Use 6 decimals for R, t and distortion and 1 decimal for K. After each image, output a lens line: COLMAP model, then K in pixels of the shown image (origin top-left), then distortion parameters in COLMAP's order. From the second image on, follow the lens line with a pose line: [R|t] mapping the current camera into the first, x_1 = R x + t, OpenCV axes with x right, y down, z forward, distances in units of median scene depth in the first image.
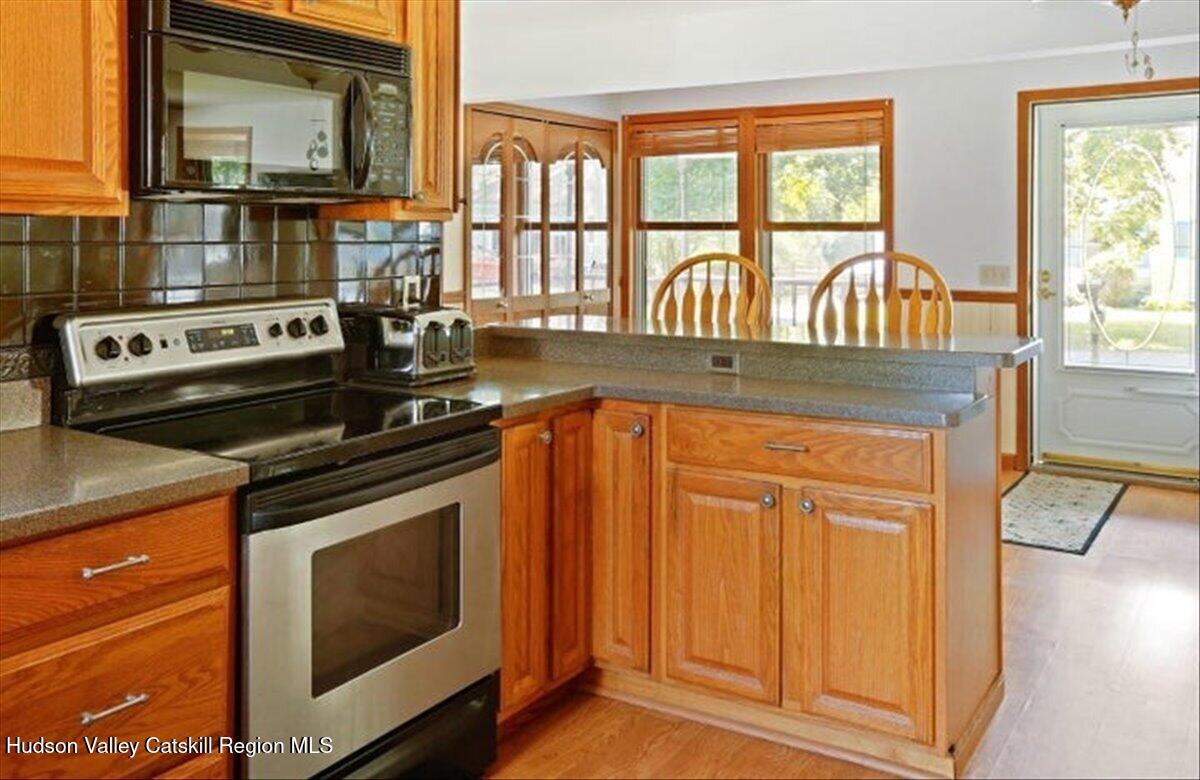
lens RADIAL K [[1082.0, 0, 596.8], [0, 1082.0, 238.4], [0, 0, 1]] dist [0.089268, 0.006646]
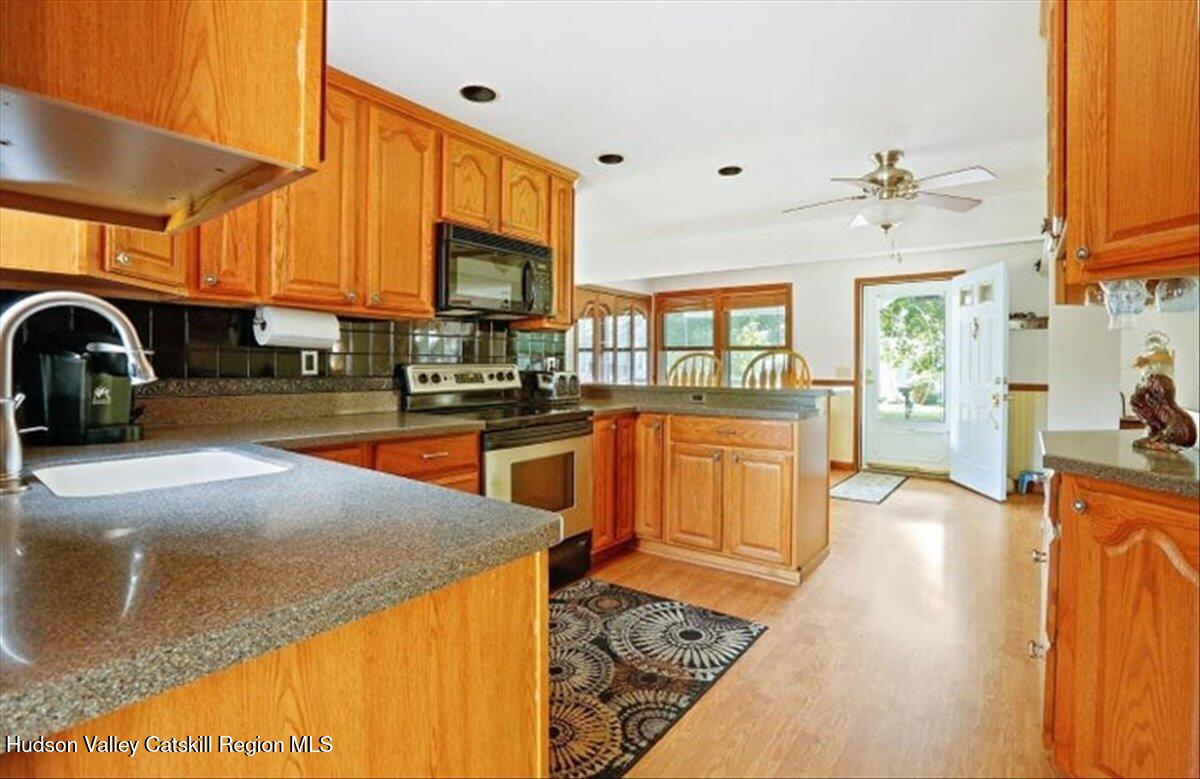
lens RADIAL K [[574.2, 0, 602.7], [0, 574.2, 365.6], [0, 0, 1]] dist [-0.000779, 0.000091]
pose [[0.997471, 0.003528, -0.070986, 0.011690], [-0.003700, 0.999991, -0.002293, 0.059100], [0.070977, 0.002549, 0.997475, -0.134221]]
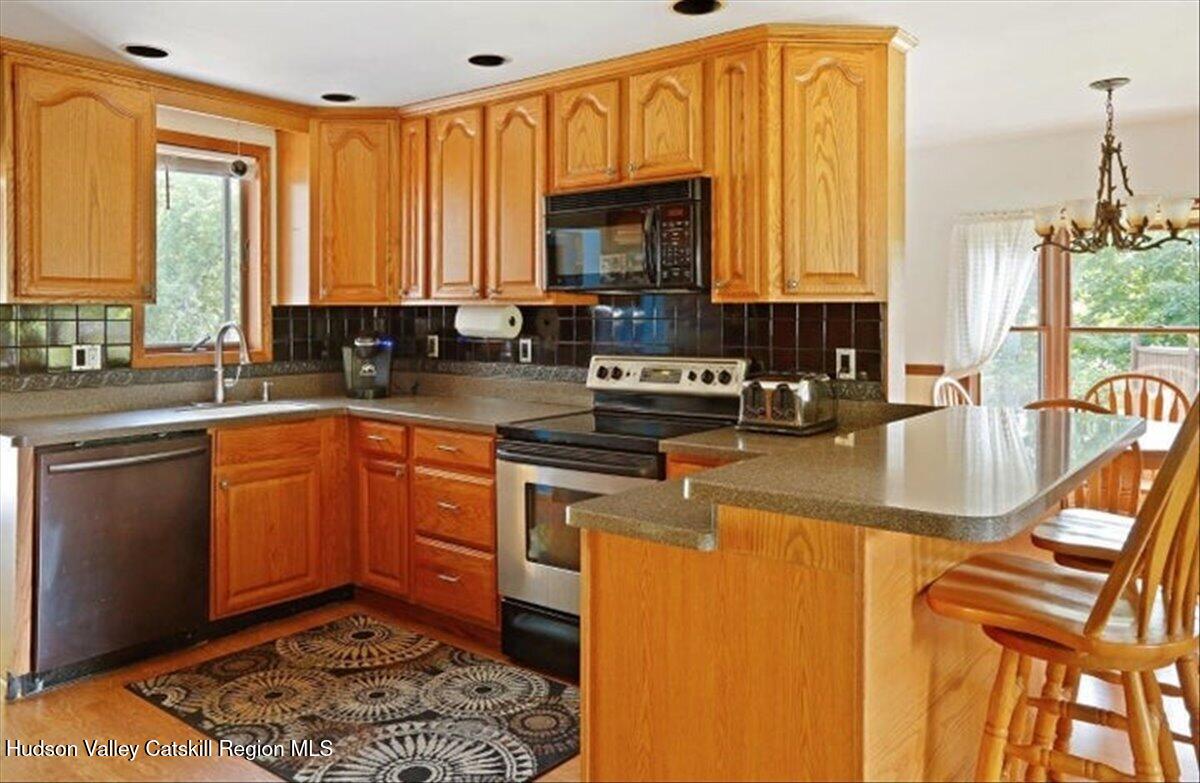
lens RADIAL K [[899.5, 0, 602.2], [0, 899.5, 310.8], [0, 0, 1]] dist [0.008802, 0.005812]
pose [[-0.112917, -0.000022, -0.993604, 0.902936], [0.002298, 0.999997, -0.000283, -0.006632], [0.993602, -0.002315, -0.112916, 0.940519]]
